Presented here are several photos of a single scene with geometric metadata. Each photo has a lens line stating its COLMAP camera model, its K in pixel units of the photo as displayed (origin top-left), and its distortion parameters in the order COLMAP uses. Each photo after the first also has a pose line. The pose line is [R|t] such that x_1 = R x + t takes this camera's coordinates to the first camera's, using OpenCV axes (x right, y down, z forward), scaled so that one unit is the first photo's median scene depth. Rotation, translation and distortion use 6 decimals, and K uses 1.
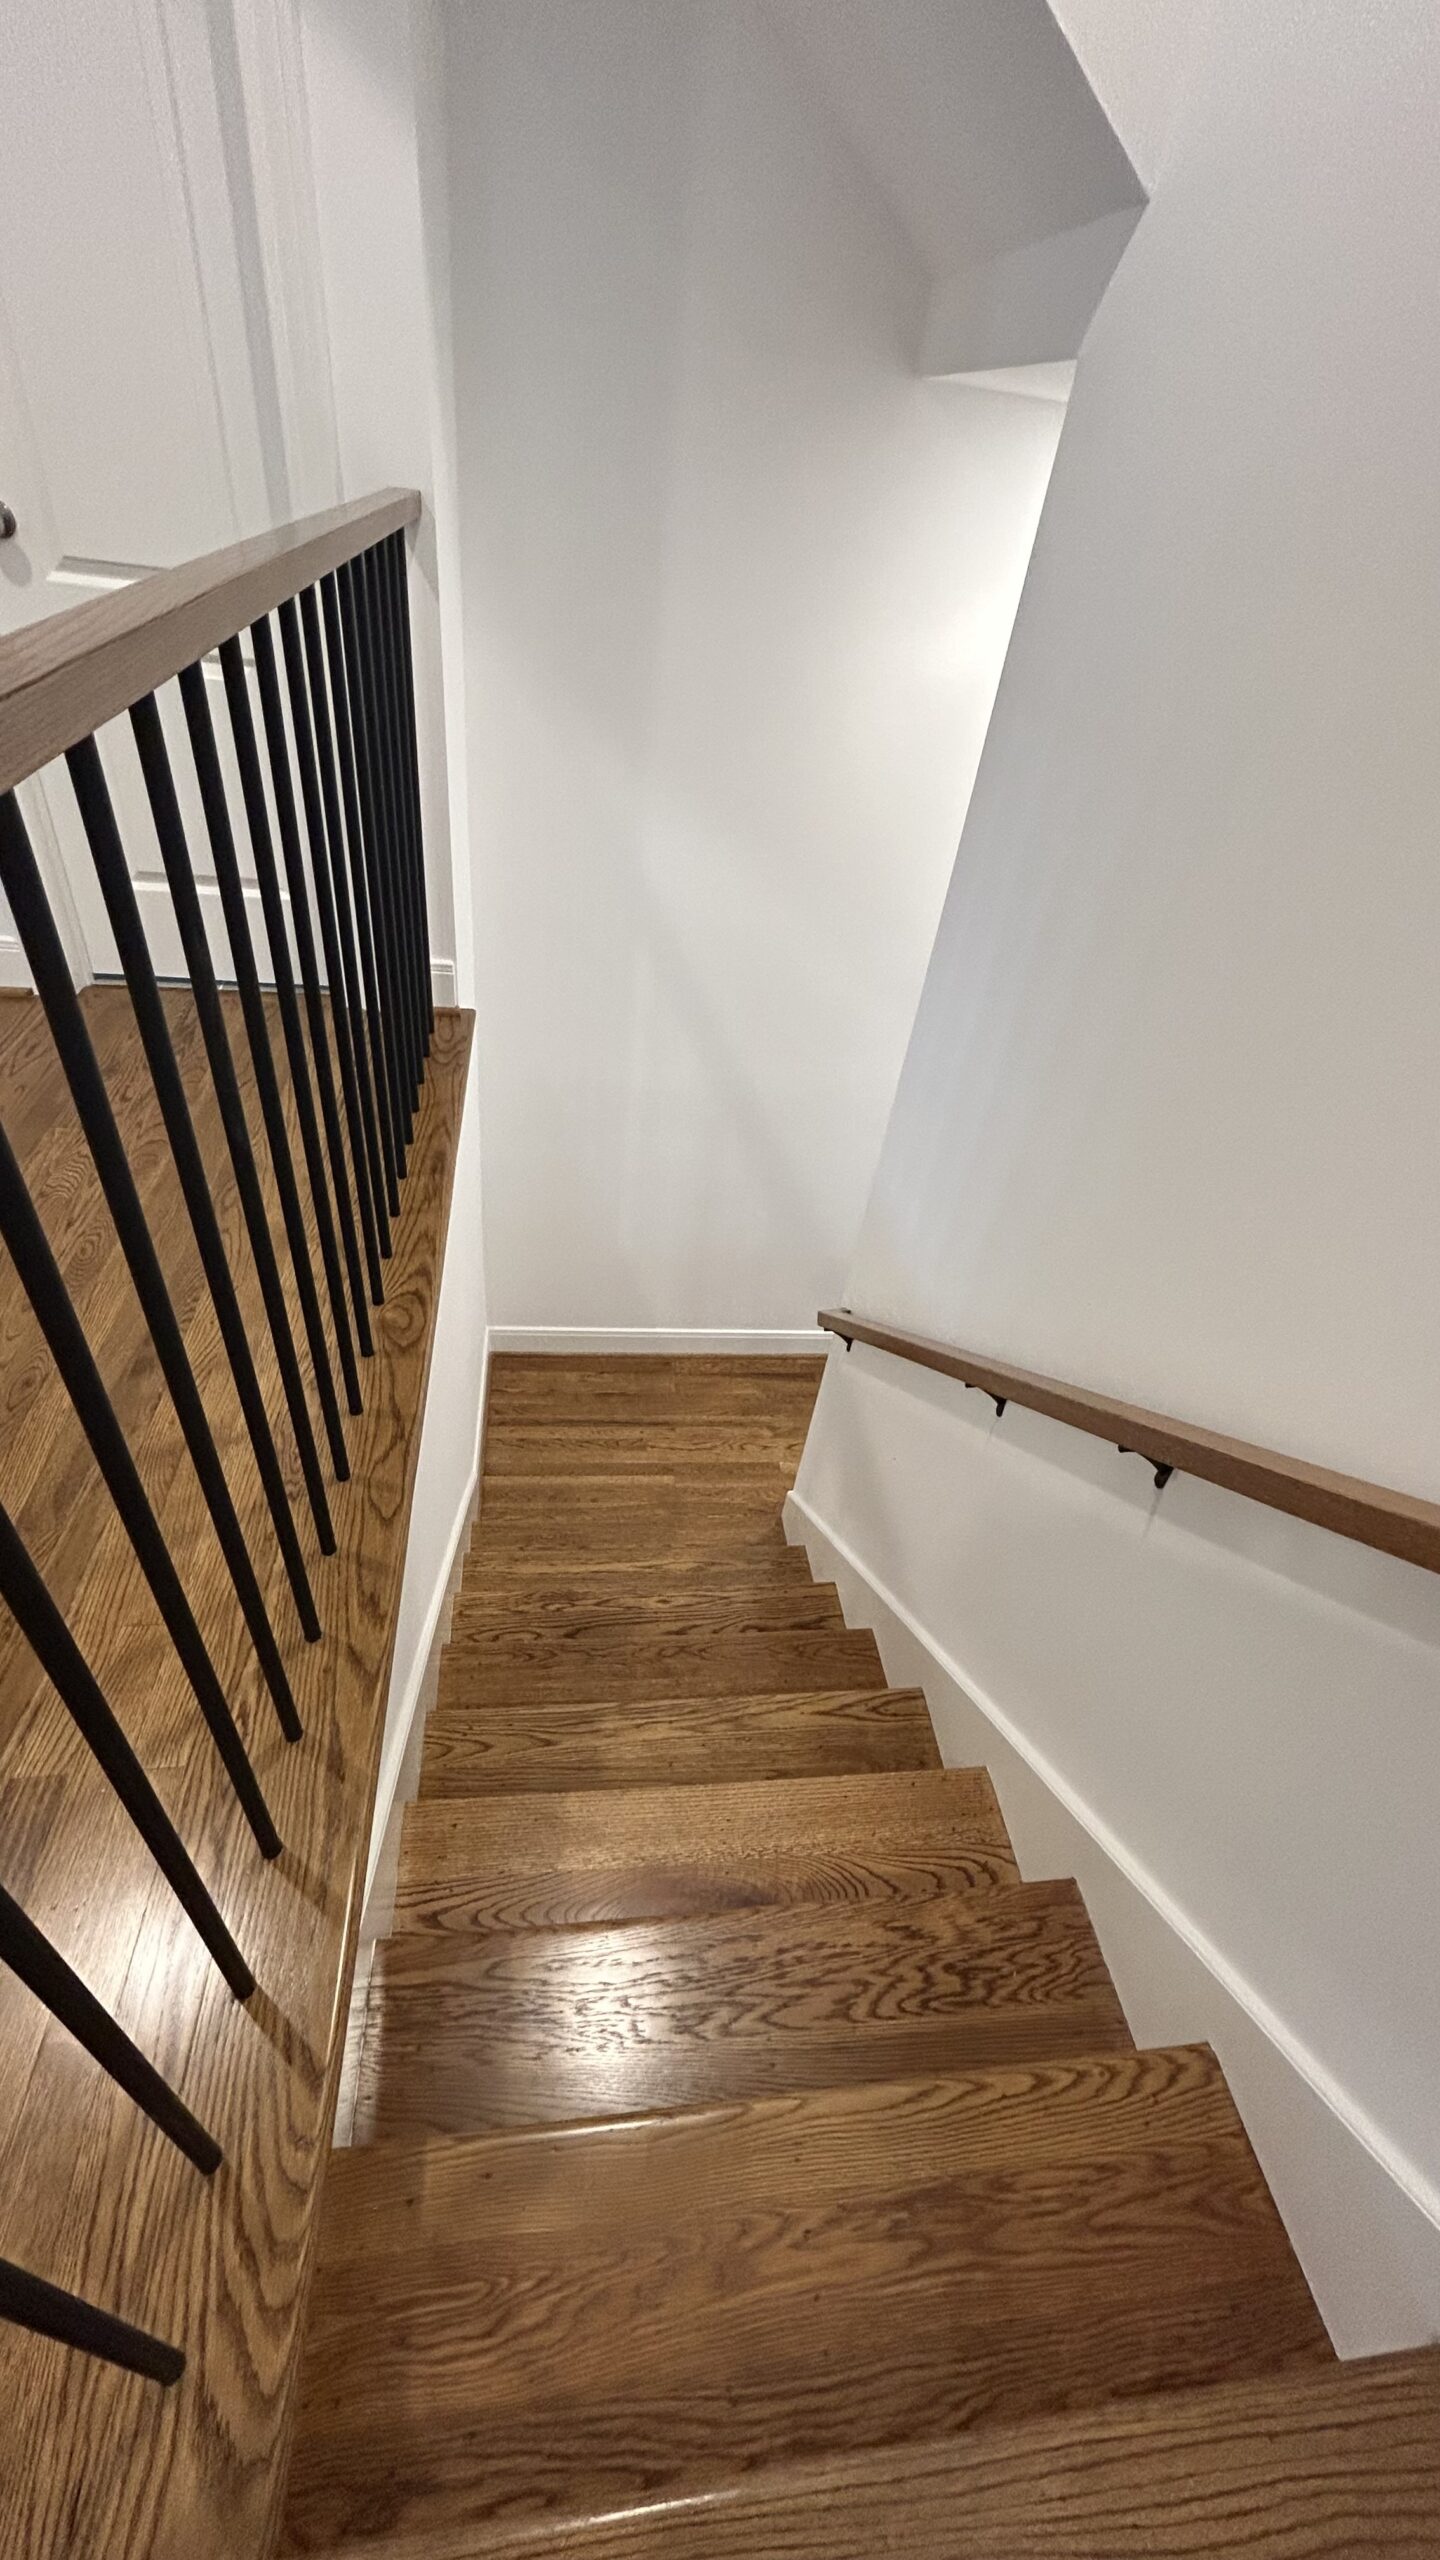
lens RADIAL K [[1037.8, 0, 729.6], [0, 1037.8, 1275.9], [0, 0, 1]] dist [0.000818, -0.000091]
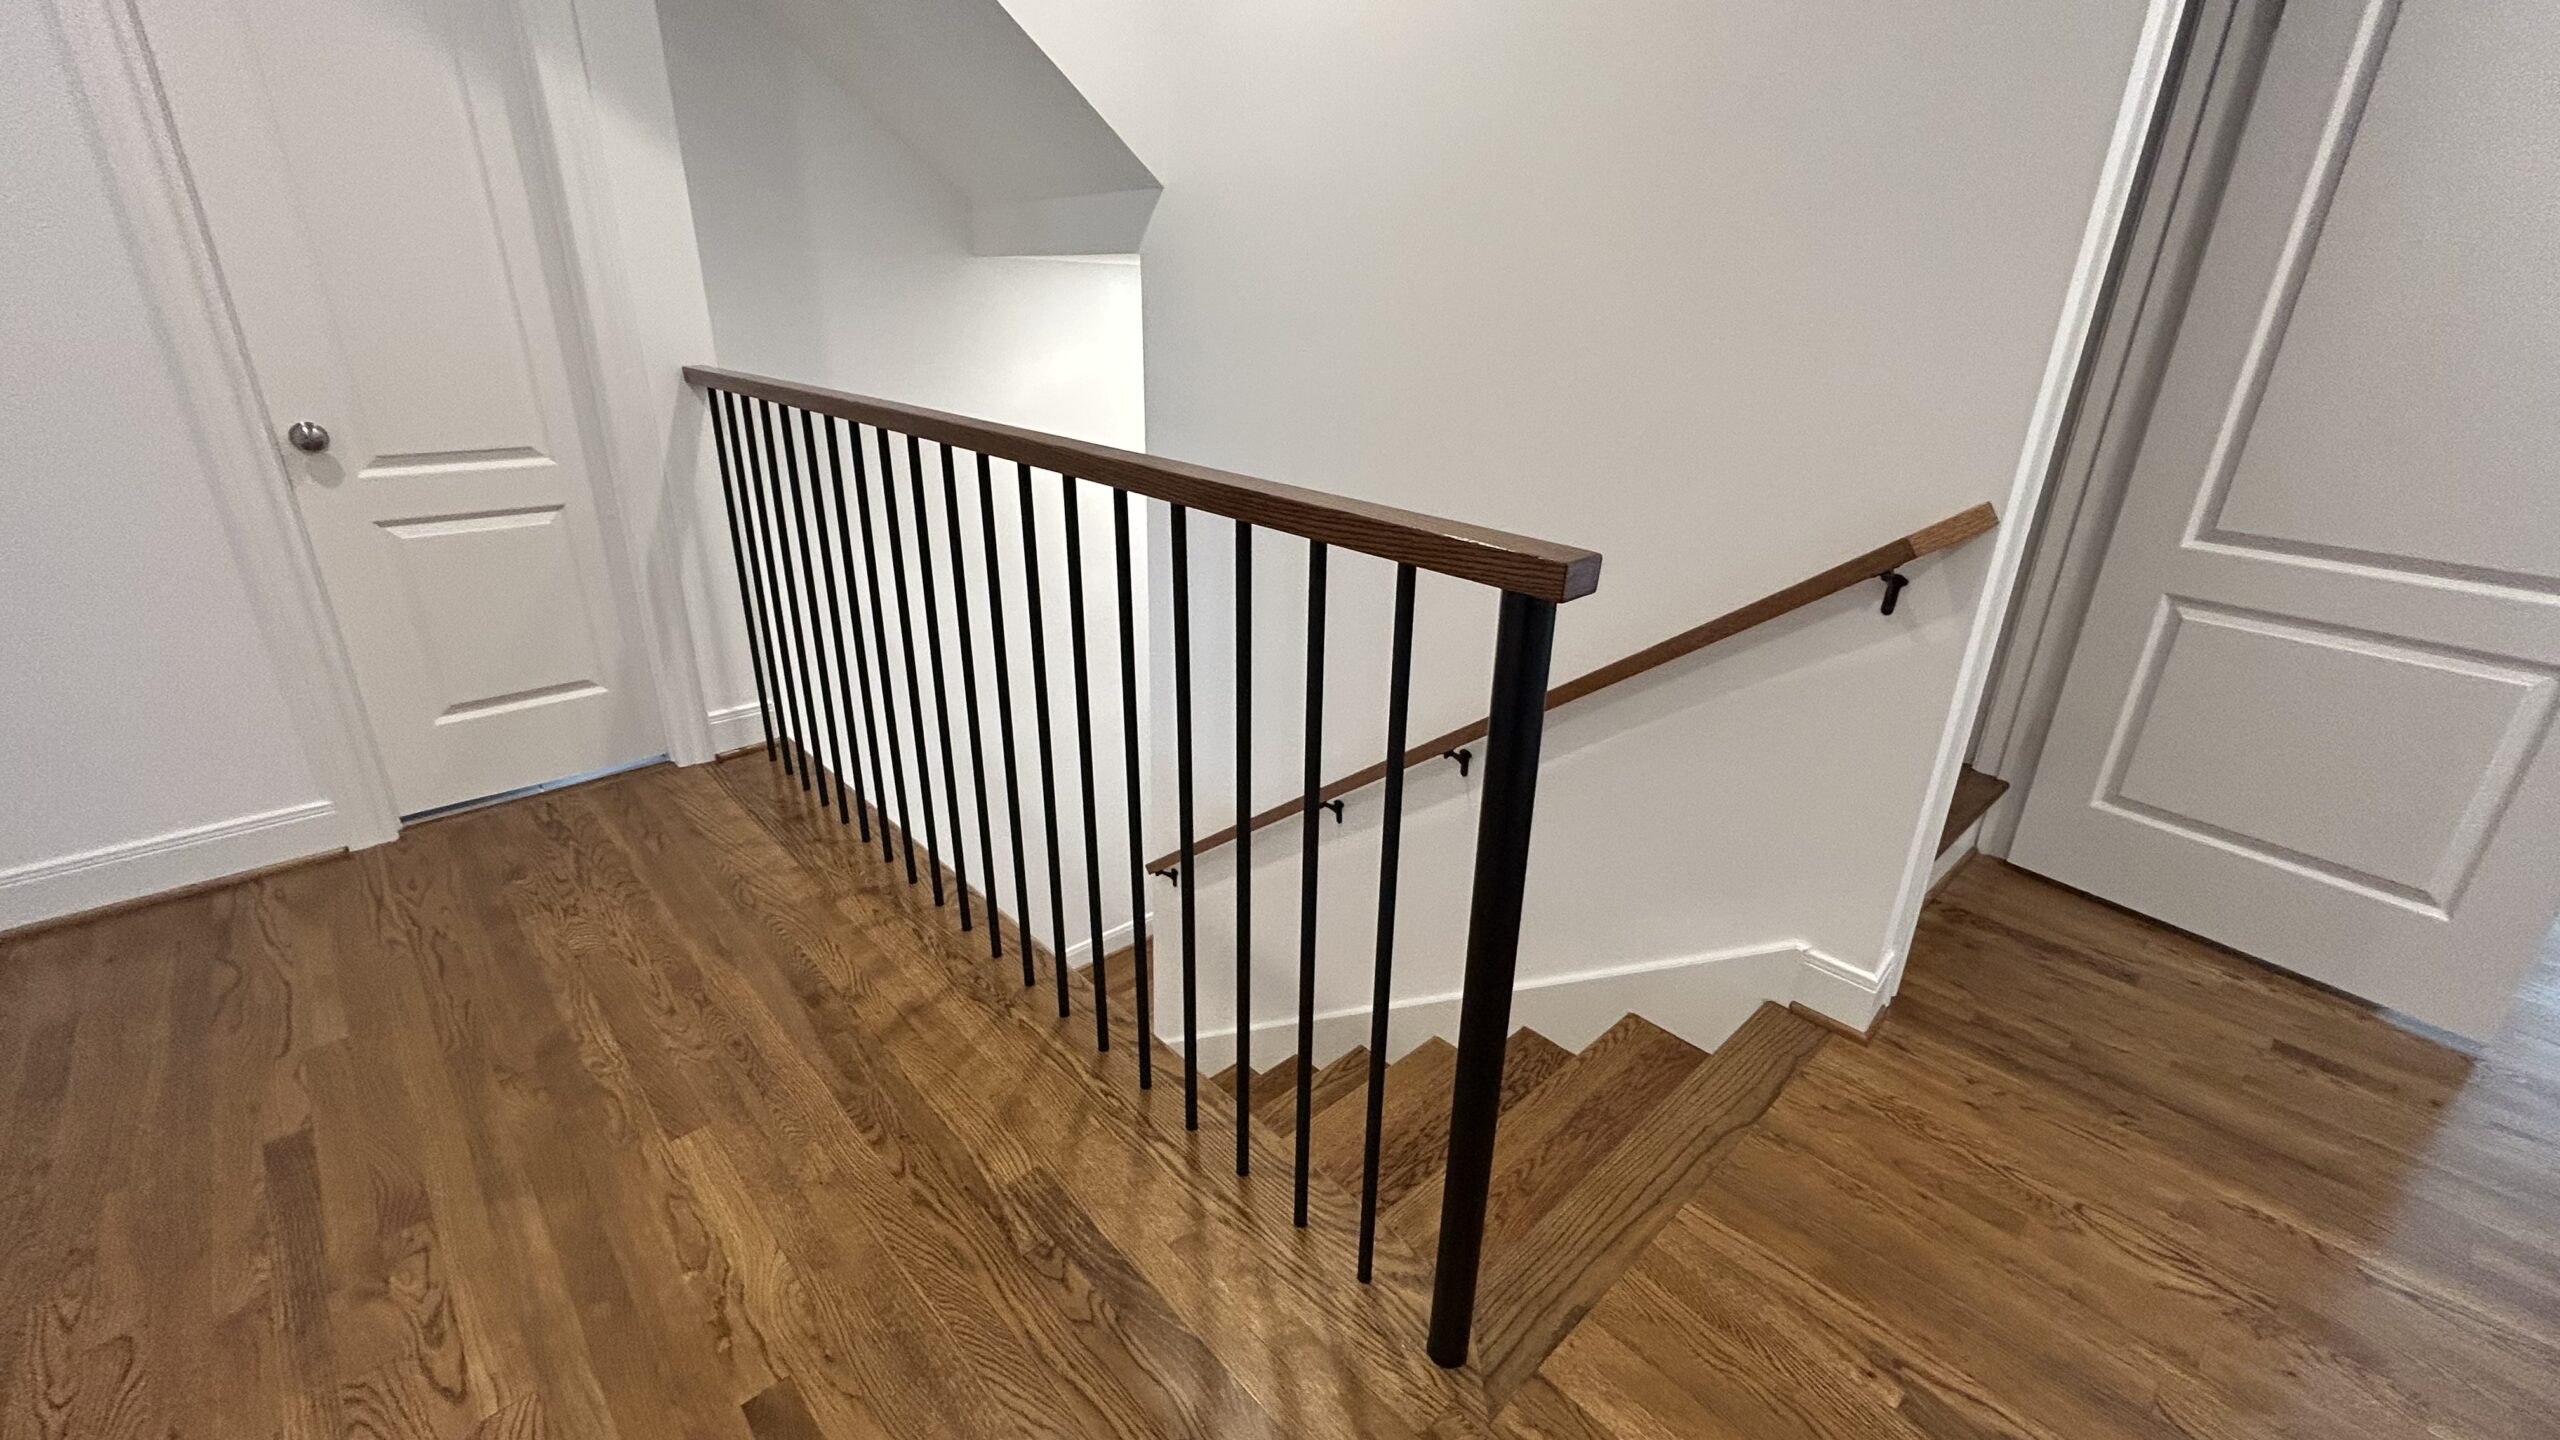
lens RADIAL K [[1037.8, 0, 1278.1], [0, 1037.8, 719.1], [0, 0, 1]] dist [0.000818, -0.000091]
pose [[0.806770, -0.308488, 0.503942, -0.412159], [0.421954, 0.897832, -0.125905, 0.112584], [-0.413615, 0.314216, 0.854512, -0.252843]]
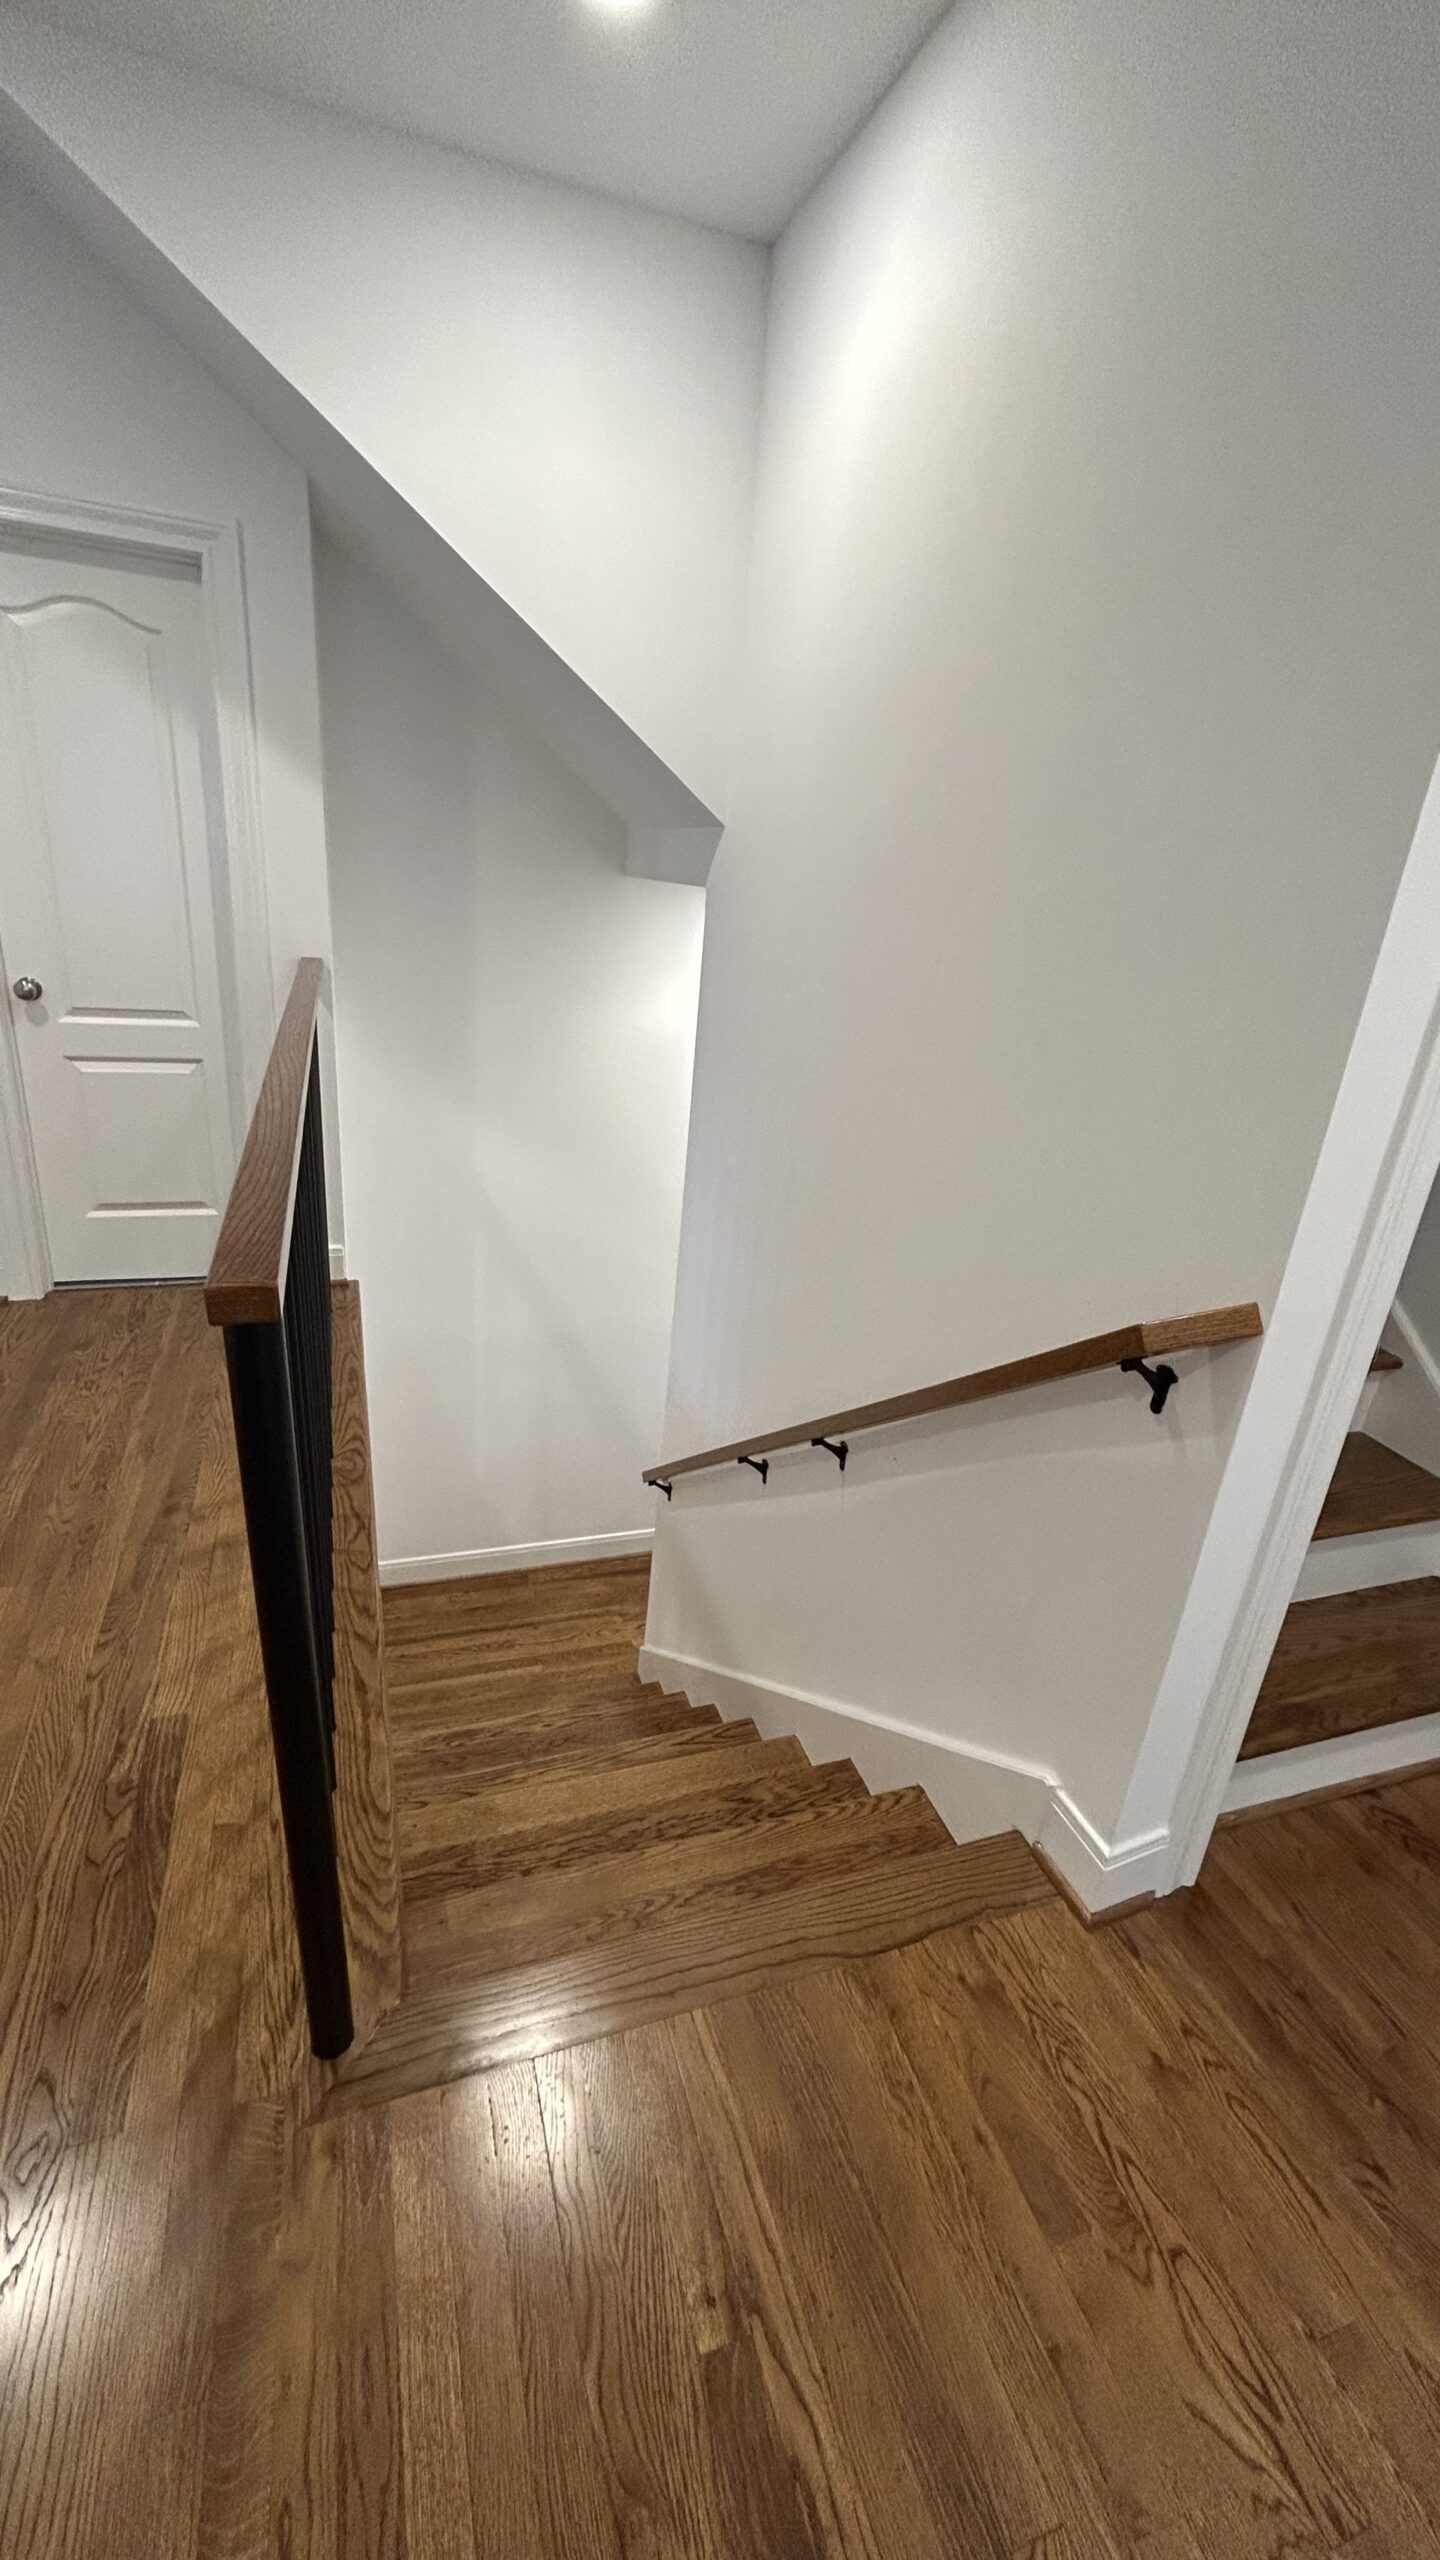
lens RADIAL K [[1037.8, 0, 726.2], [0, 1037.8, 1281.3], [0, 0, 1]] dist [0.000818, -0.000091]
pose [[0.977881, -0.105578, 0.180562, -0.024647], [0.151147, 0.953405, -0.261099, 0.178220], [-0.144583, 0.282615, 0.948274, -0.364346]]
